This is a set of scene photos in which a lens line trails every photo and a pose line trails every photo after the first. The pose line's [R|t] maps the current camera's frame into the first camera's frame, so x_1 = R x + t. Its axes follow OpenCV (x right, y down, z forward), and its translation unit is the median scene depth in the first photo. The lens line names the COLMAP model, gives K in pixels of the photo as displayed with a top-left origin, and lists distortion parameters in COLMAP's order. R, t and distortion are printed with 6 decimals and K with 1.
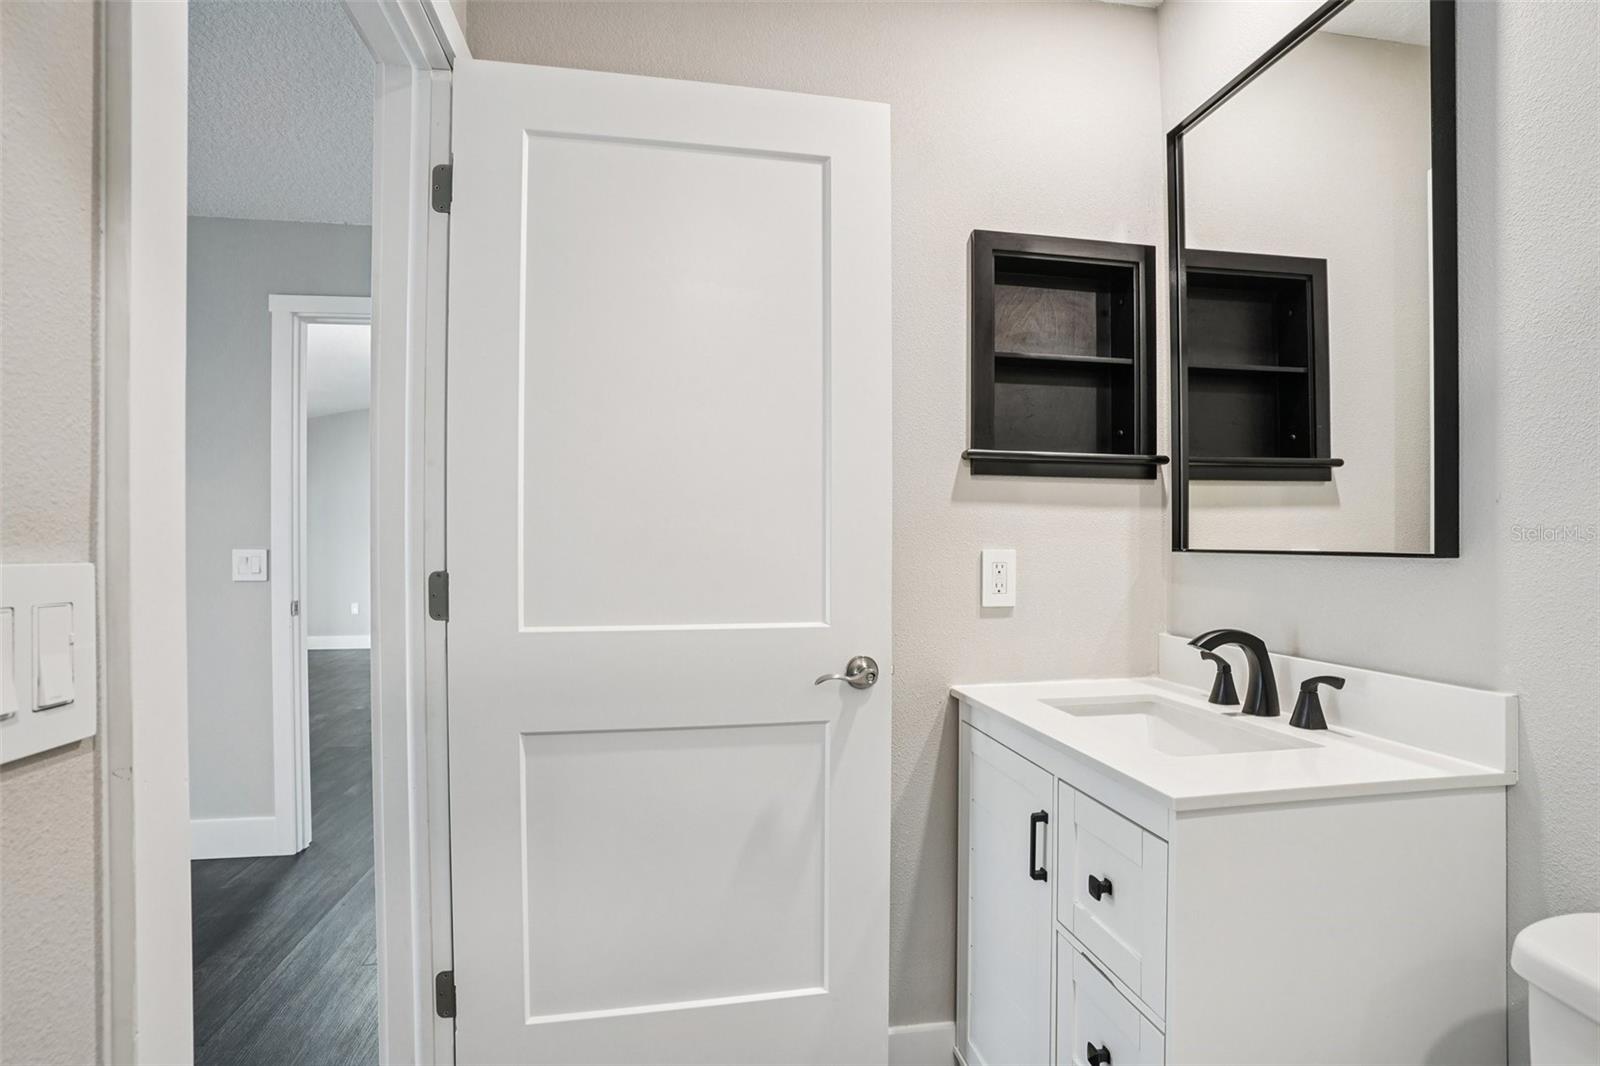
lens RADIAL K [[770.9, 0, 800.0], [0, 770.9, 533.0], [0, 0, 1]] dist [-0.000143, -0.000253]
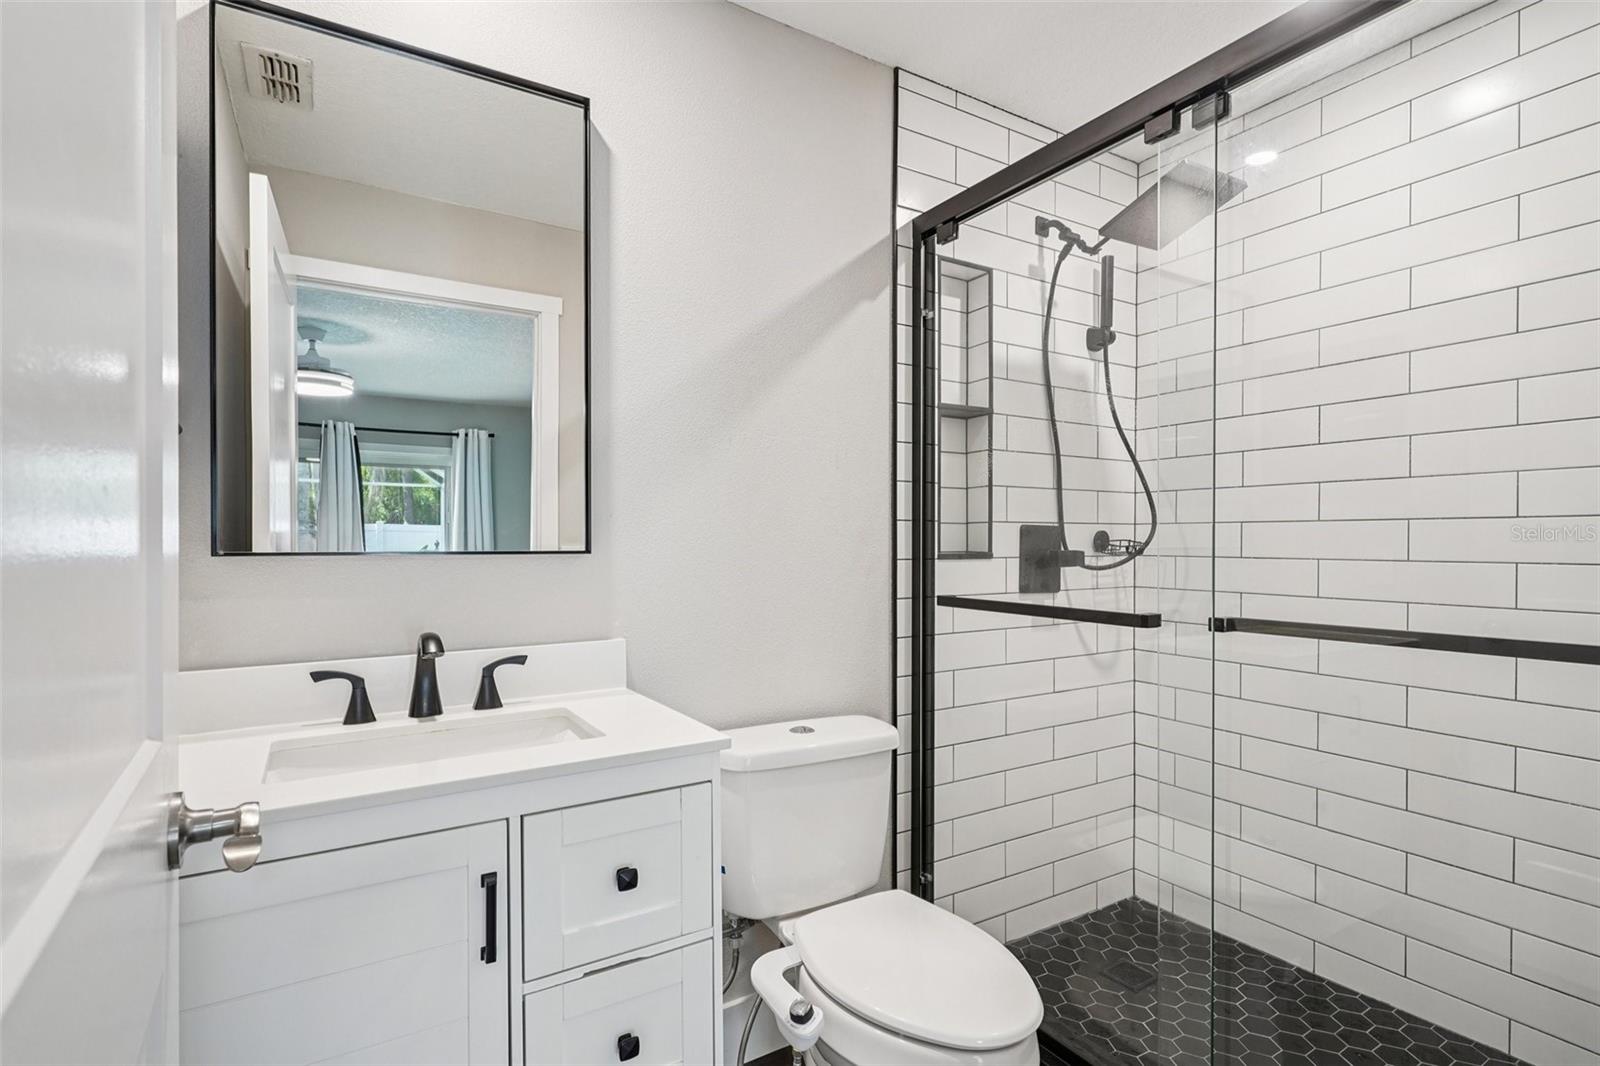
lens RADIAL K [[783.3, 0, 806.2], [0, 783.3, 529.0], [0, 0, 1]] dist [-0.001237, -0.000263]
pose [[-0.368517, 0.029878, 0.929141, -0.553443], [-0.003383, 0.999434, -0.033480, 0.029072], [-0.929615, -0.015481, -0.368208, 0.955055]]
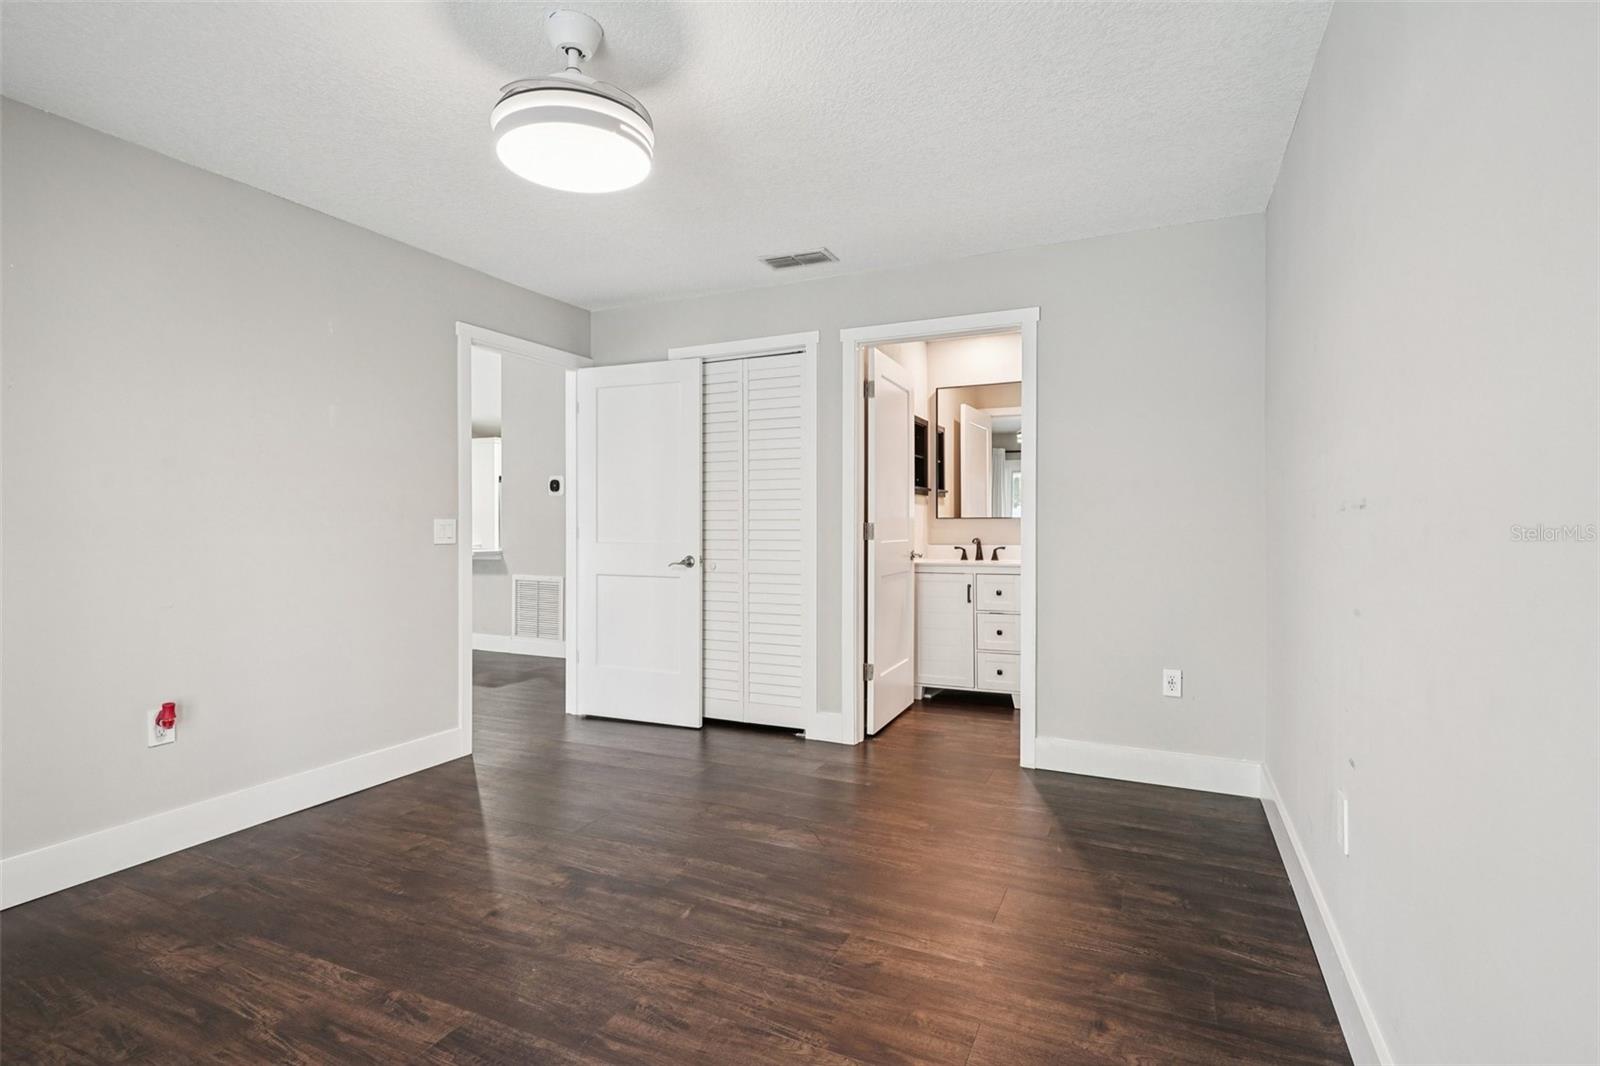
lens RADIAL K [[770.9, 0, 800.0], [0, 770.9, 533.0], [0, 0, 1]] dist [-0.000143, -0.000253]
pose [[0.572022, -0.013797, 0.820122, -3.194140], [-0.008949, 0.999694, 0.023060, 0.020709], [-0.820190, -0.020530, 0.571723, -0.482787]]
